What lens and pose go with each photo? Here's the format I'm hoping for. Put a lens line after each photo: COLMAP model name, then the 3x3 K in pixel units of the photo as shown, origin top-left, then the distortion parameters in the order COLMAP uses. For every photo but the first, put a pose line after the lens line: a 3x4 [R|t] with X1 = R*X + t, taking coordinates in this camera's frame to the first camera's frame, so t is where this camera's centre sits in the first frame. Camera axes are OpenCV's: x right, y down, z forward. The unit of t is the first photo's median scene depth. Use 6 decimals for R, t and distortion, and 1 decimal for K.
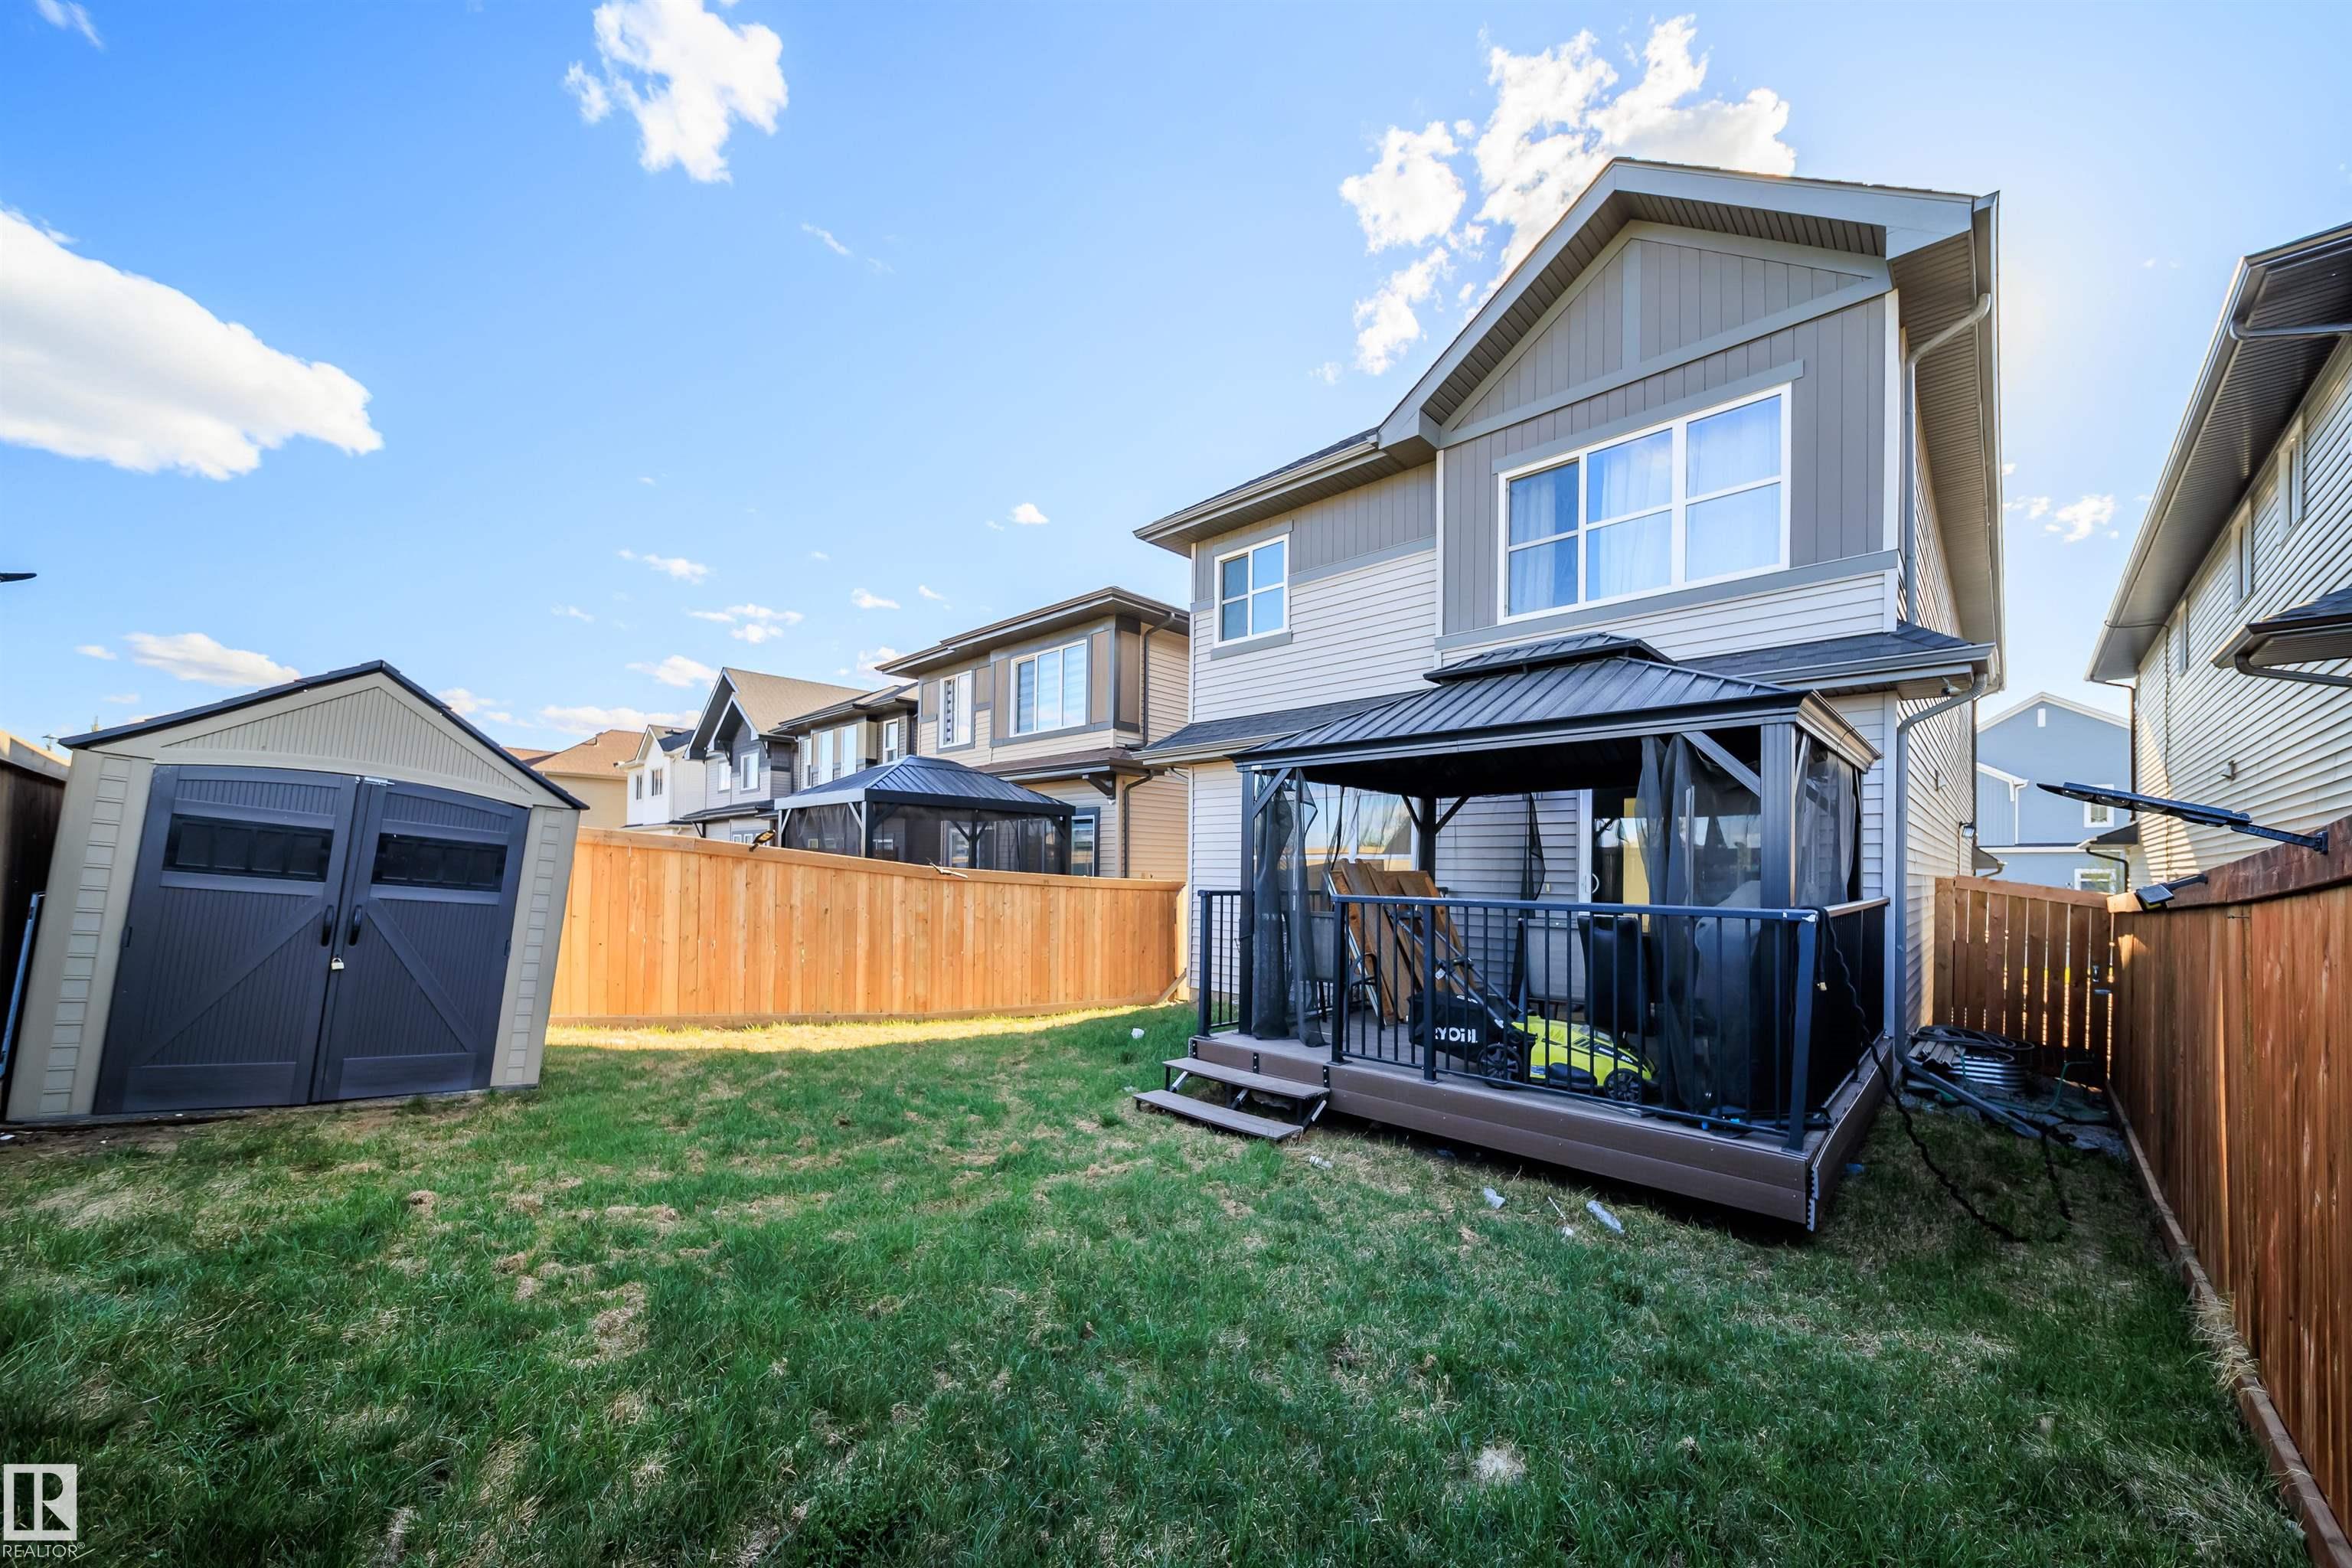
lens RADIAL K [[864.3, 0, 1214.5], [0, 864.3, 861.5], [0, 0, 1]] dist [-0.005475, -0.000100]
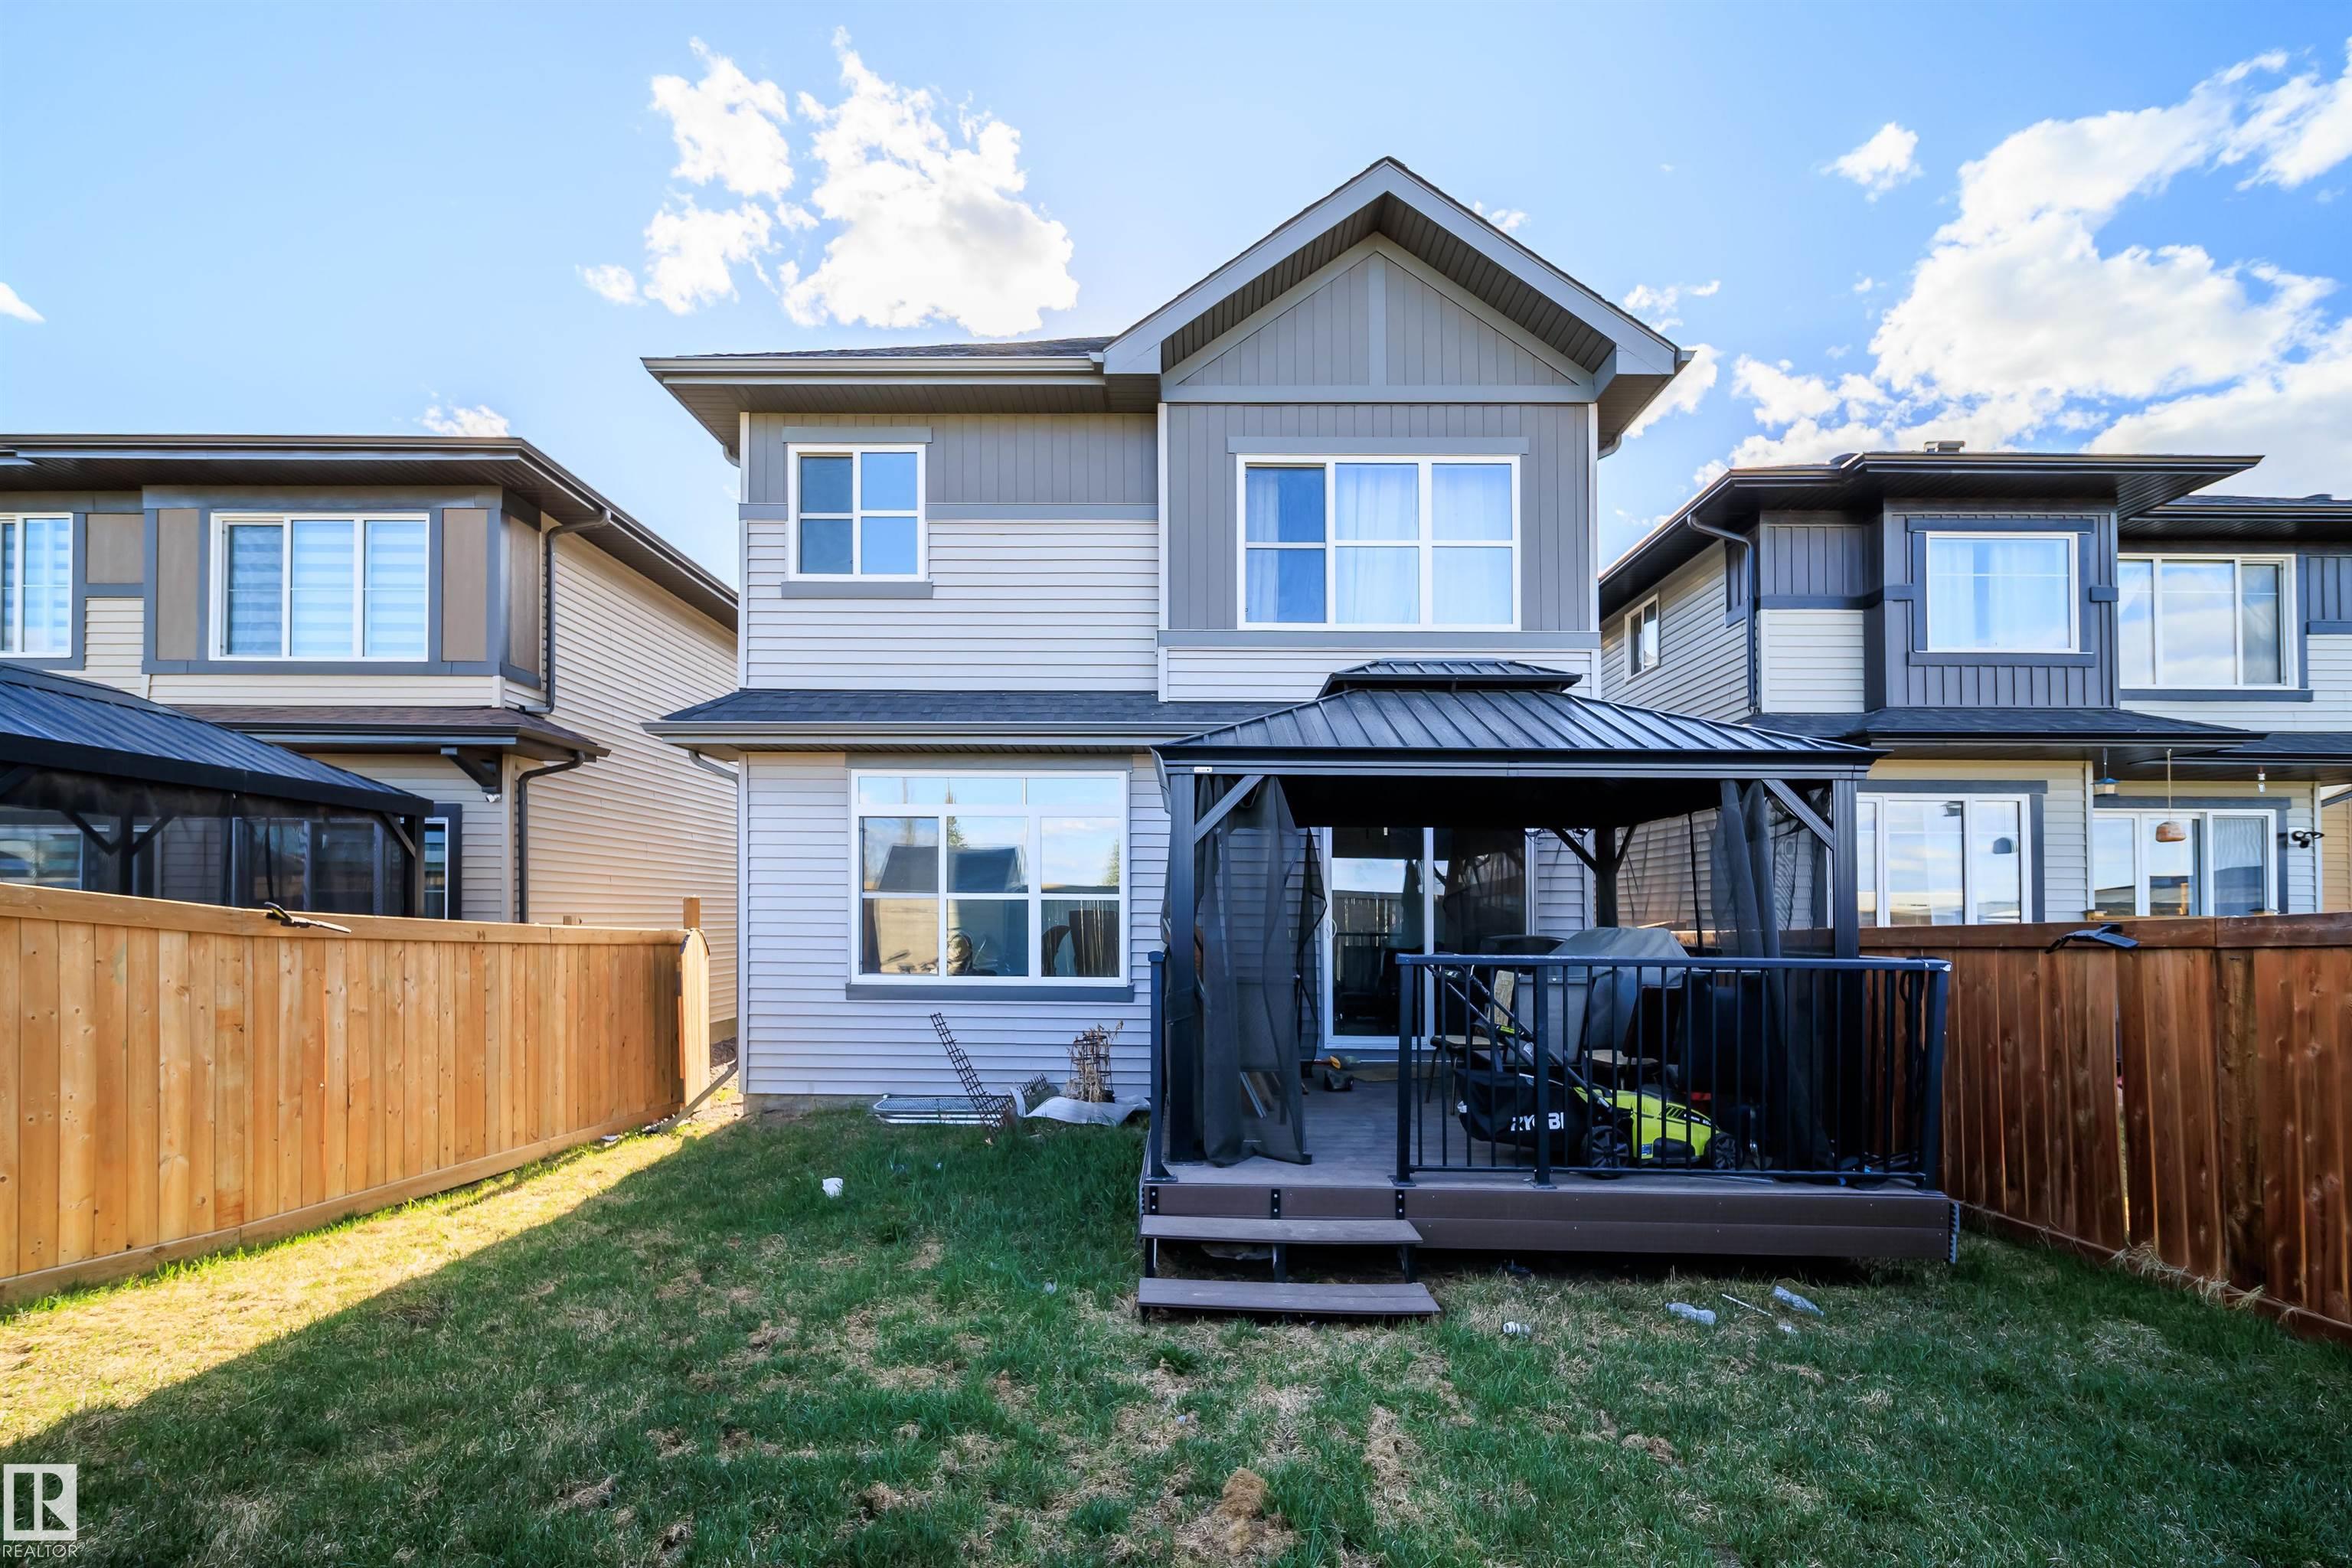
lens RADIAL K [[941.7, 0, 1160.8], [0, 941.7, 903.1], [0, 0, 1]] dist [-0.003336, -0.000117]
pose [[0.745779, 0.003778, 0.666182, -0.308096], [-0.008601, 0.999955, 0.003957, -0.004016], [-0.666138, -0.008681, 0.745778, 0.303309]]
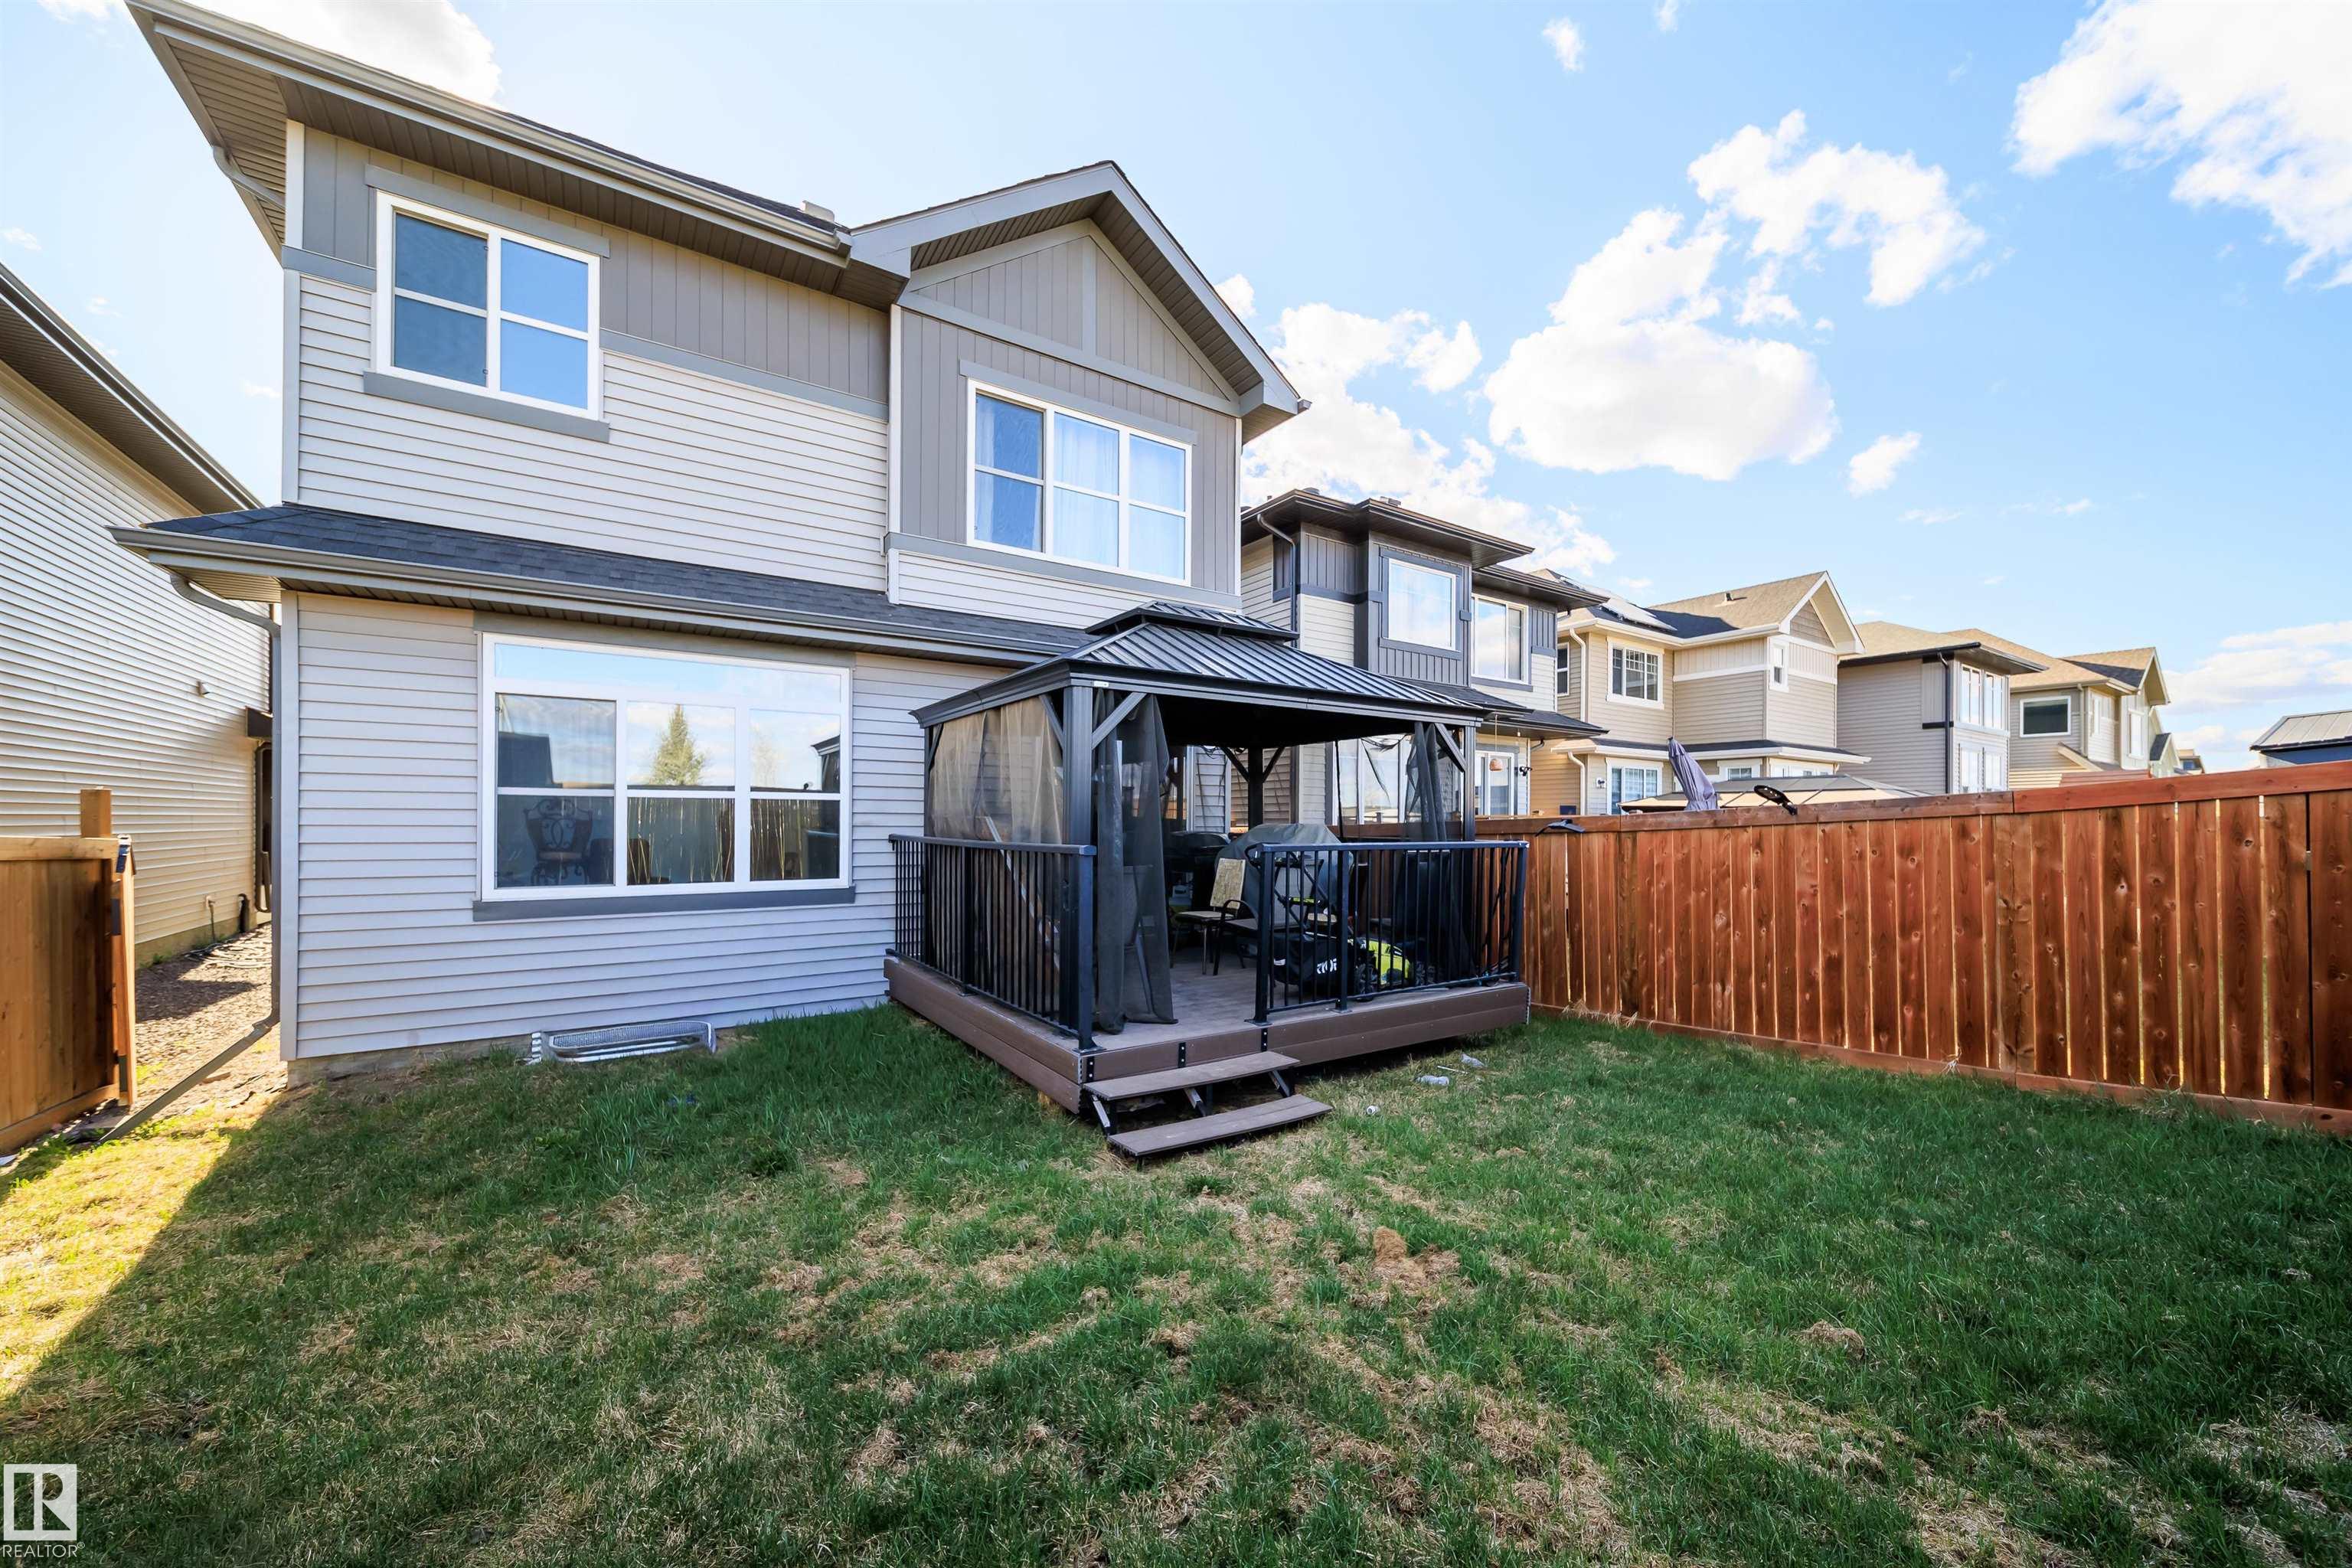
lens RADIAL K [[864.3, 0, 1208.5], [0, 864.3, 820.1], [0, 0, 1]] dist [-0.005475, -0.000100]
pose [[0.223264, -0.008927, 0.974717, -0.441414], [-0.014869, 0.999811, 0.012562, 0.000464], [-0.974645, -0.017298, 0.223089, 0.476556]]
